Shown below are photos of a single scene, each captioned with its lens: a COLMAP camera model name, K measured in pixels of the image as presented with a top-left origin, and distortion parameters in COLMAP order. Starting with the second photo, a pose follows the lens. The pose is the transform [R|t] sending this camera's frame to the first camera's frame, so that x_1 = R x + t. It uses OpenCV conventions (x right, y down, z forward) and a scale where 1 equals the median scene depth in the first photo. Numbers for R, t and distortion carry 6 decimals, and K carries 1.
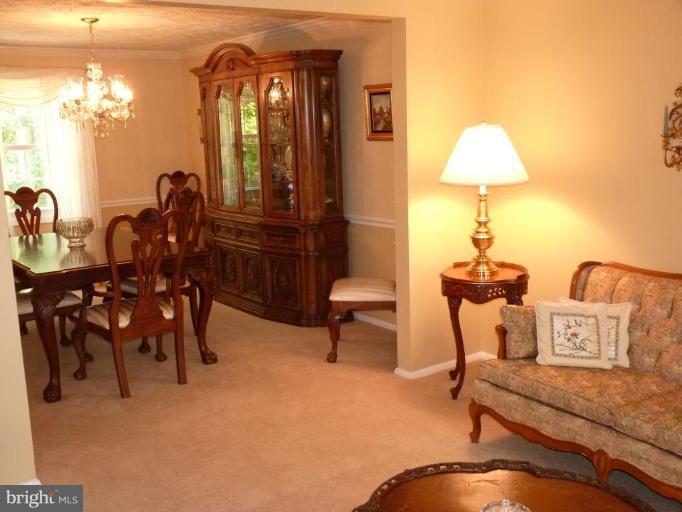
lens RADIAL K [[737.7, 0, 320.1], [0, 737.7, 255.9], [0, 0, 1]] dist [-0.087391, 0.252550]
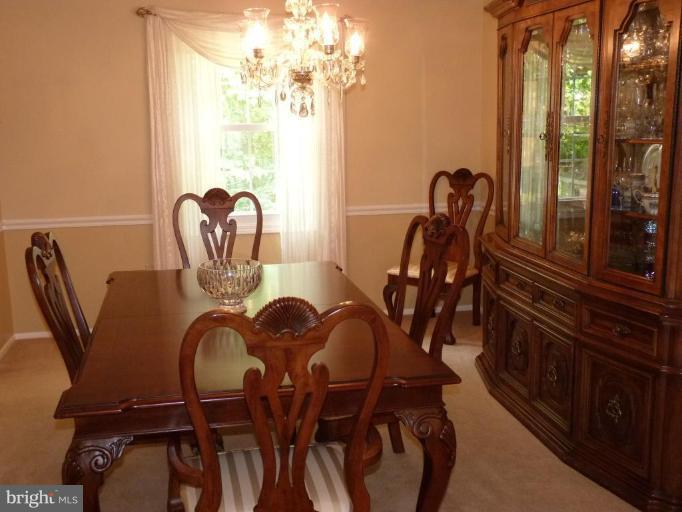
lens RADIAL K [[737.7, 0, 320.1], [0, 737.7, 255.9], [0, 0, 1]] dist [-0.087391, 0.252550]
pose [[0.905408, 0.098272, -0.413011, -0.033333], [-0.085523, 0.995116, 0.049294, -0.073899], [0.415838, -0.009310, 0.909391, 0.427468]]
